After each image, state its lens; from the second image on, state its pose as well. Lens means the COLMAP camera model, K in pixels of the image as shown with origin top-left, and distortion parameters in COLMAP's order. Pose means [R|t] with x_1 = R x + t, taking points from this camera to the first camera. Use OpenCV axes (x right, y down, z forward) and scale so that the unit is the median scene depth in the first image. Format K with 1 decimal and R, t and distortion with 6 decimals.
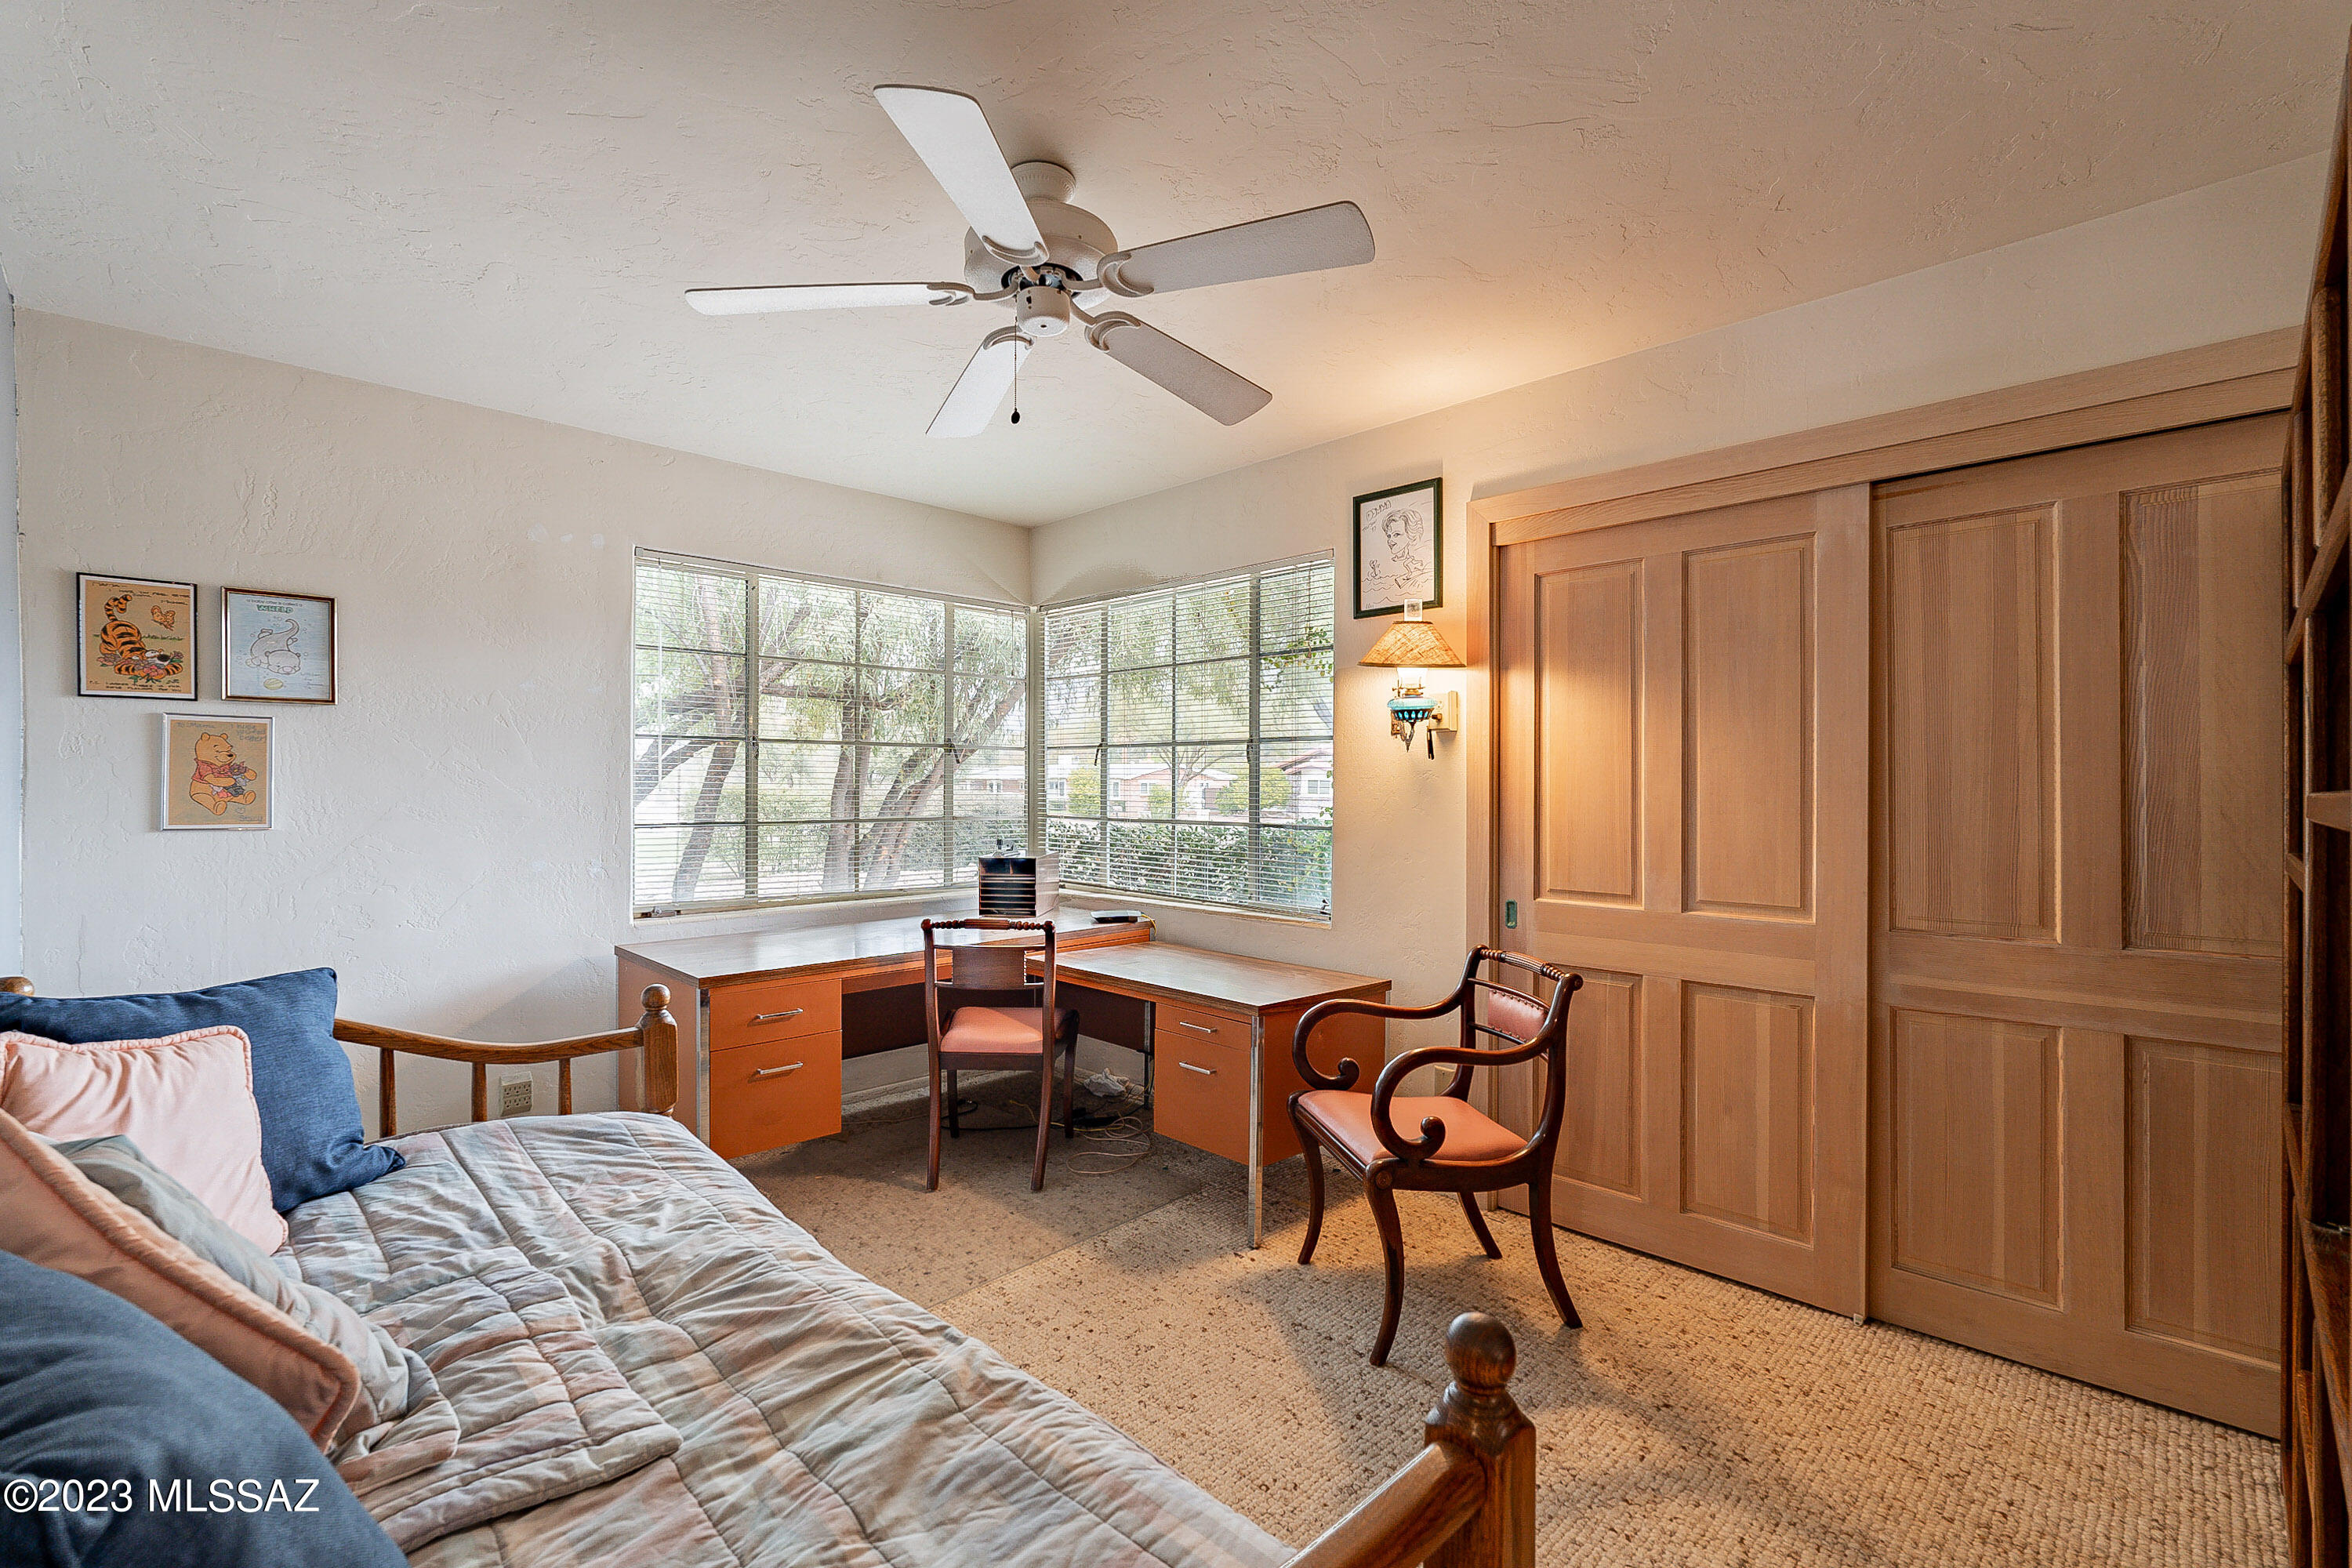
lens RADIAL K [[1029.8, 0, 1176.0], [0, 1029.8, 784.0], [0, 0, 1]] dist [-0.003835, 0.000634]
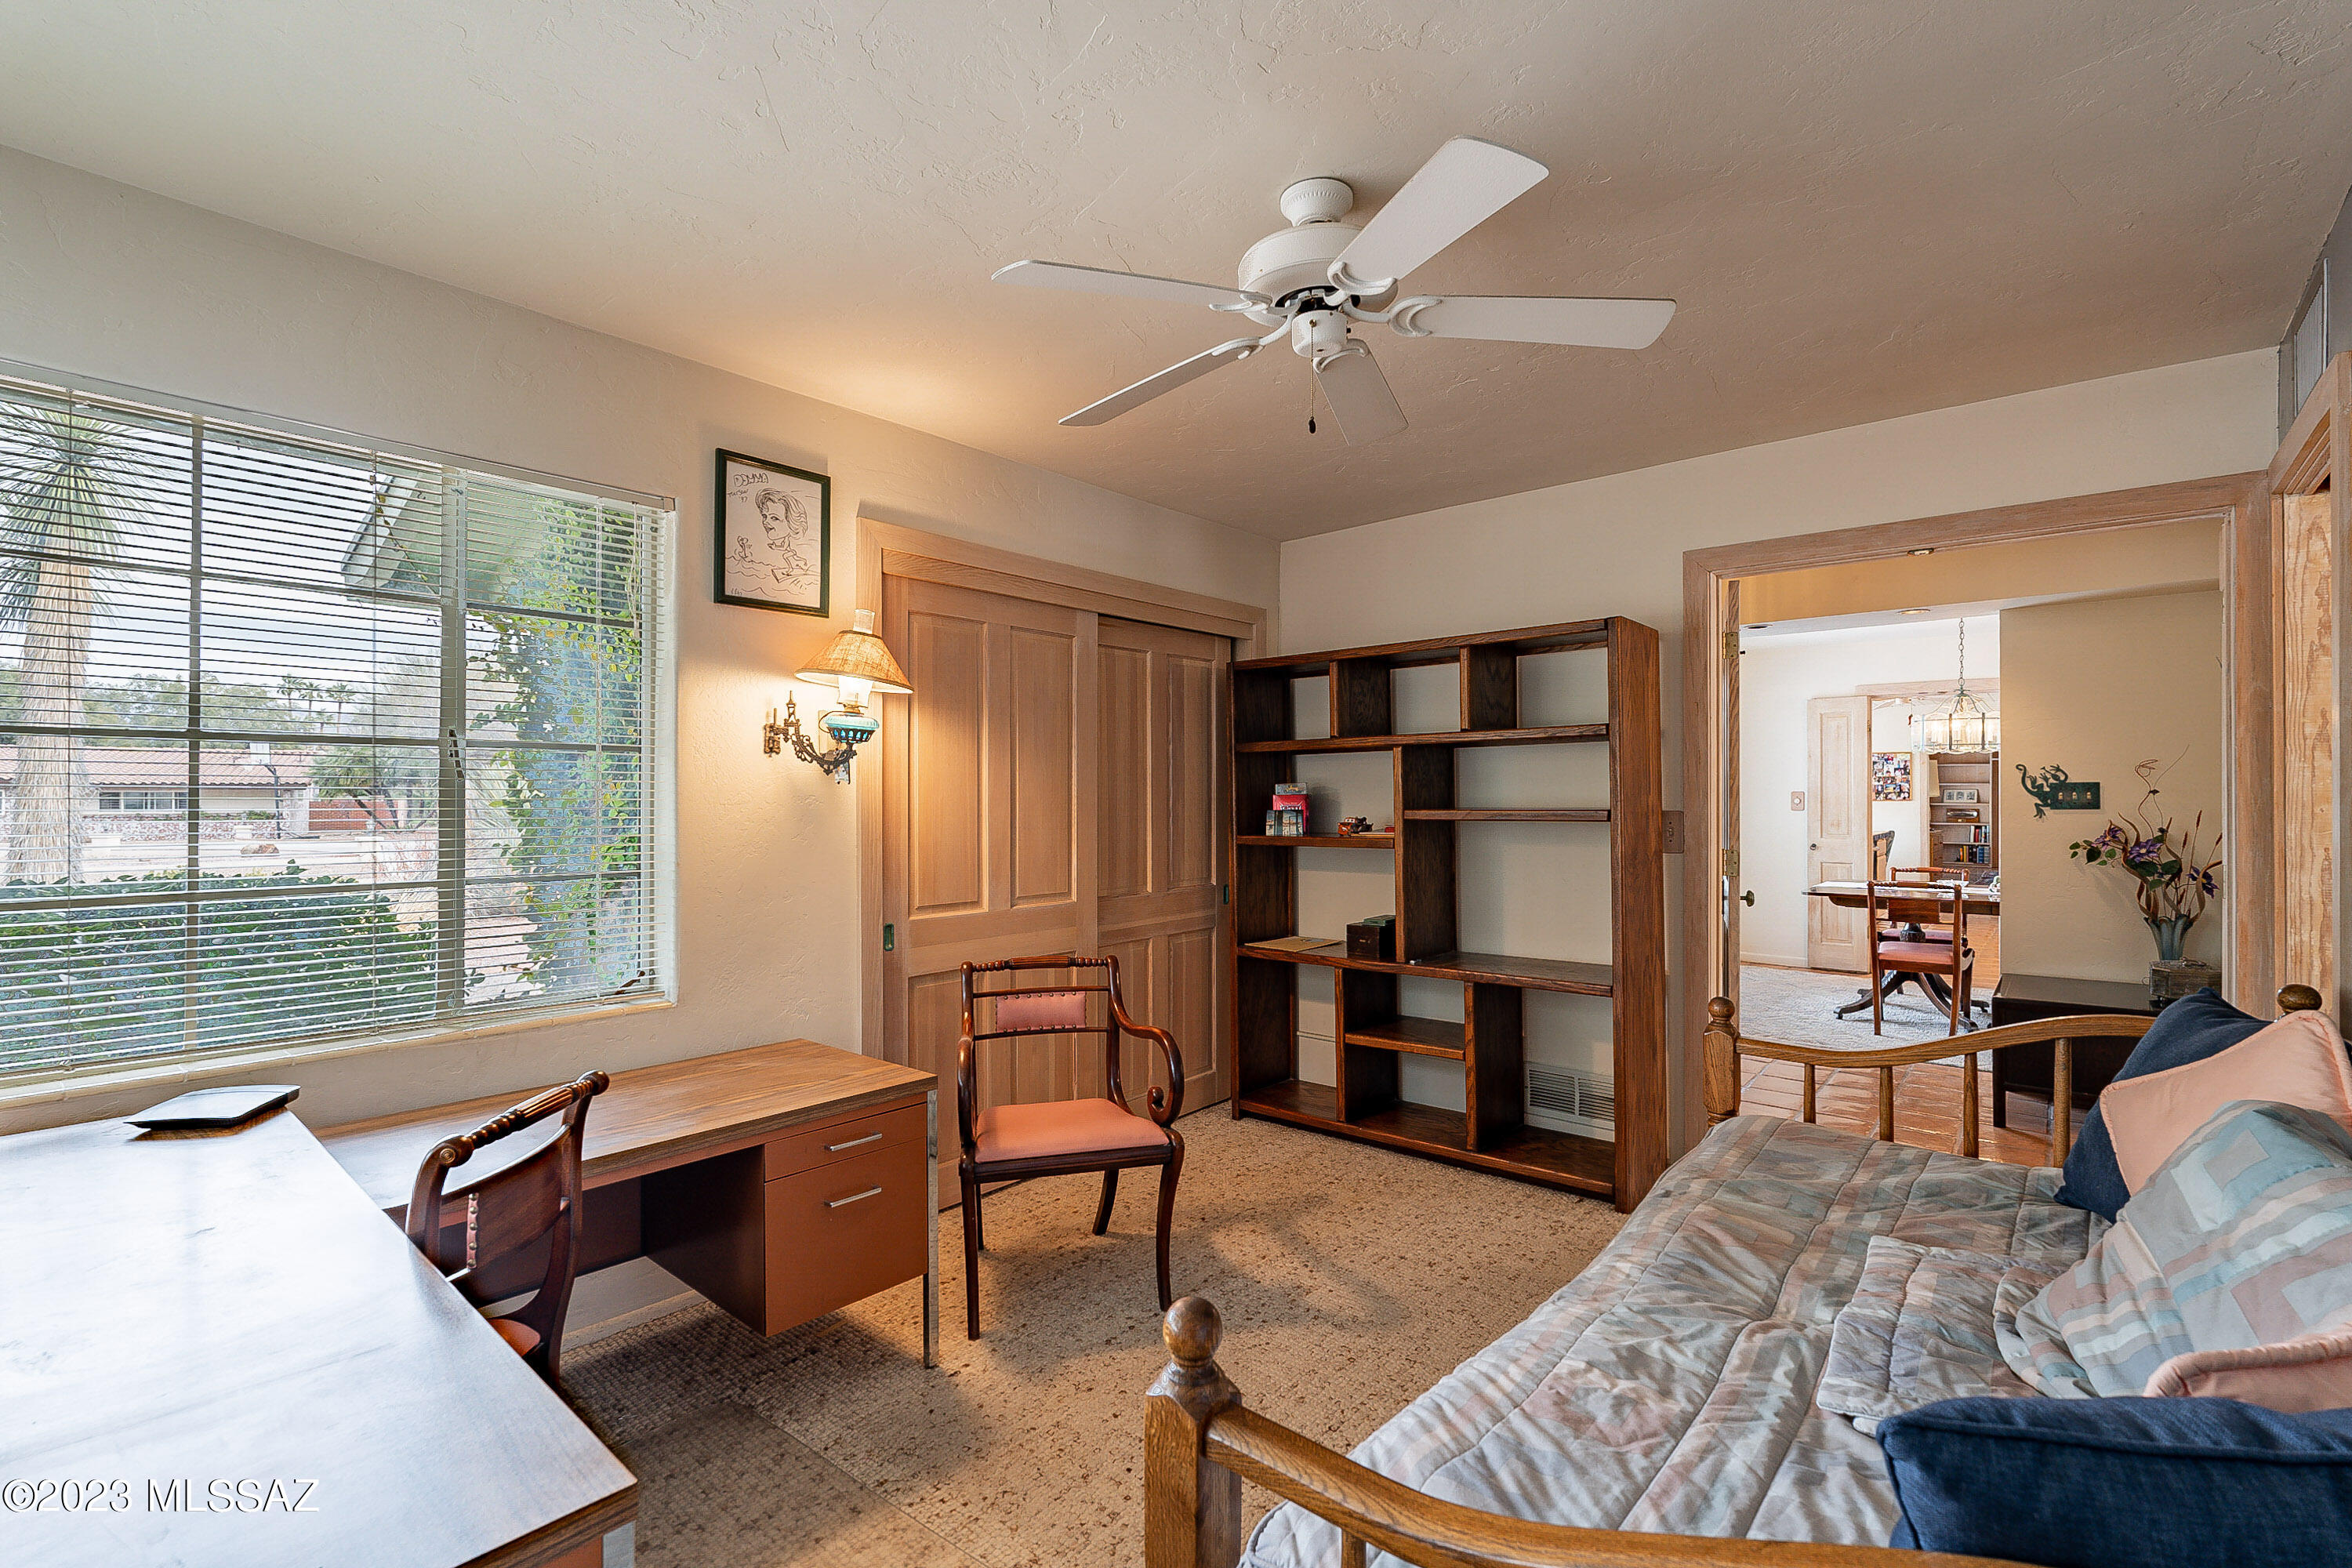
lens RADIAL K [[1043.2, 0, 1171.8], [0, 1043.2, 784.9], [0, 0, 1]] dist [-0.001237, -0.000770]
pose [[-0.075562, 0.008360, 0.997106, -0.747880], [0.001550, 0.999965, -0.008267, -0.015148], [-0.997140, 0.000921, -0.075572, 0.821792]]
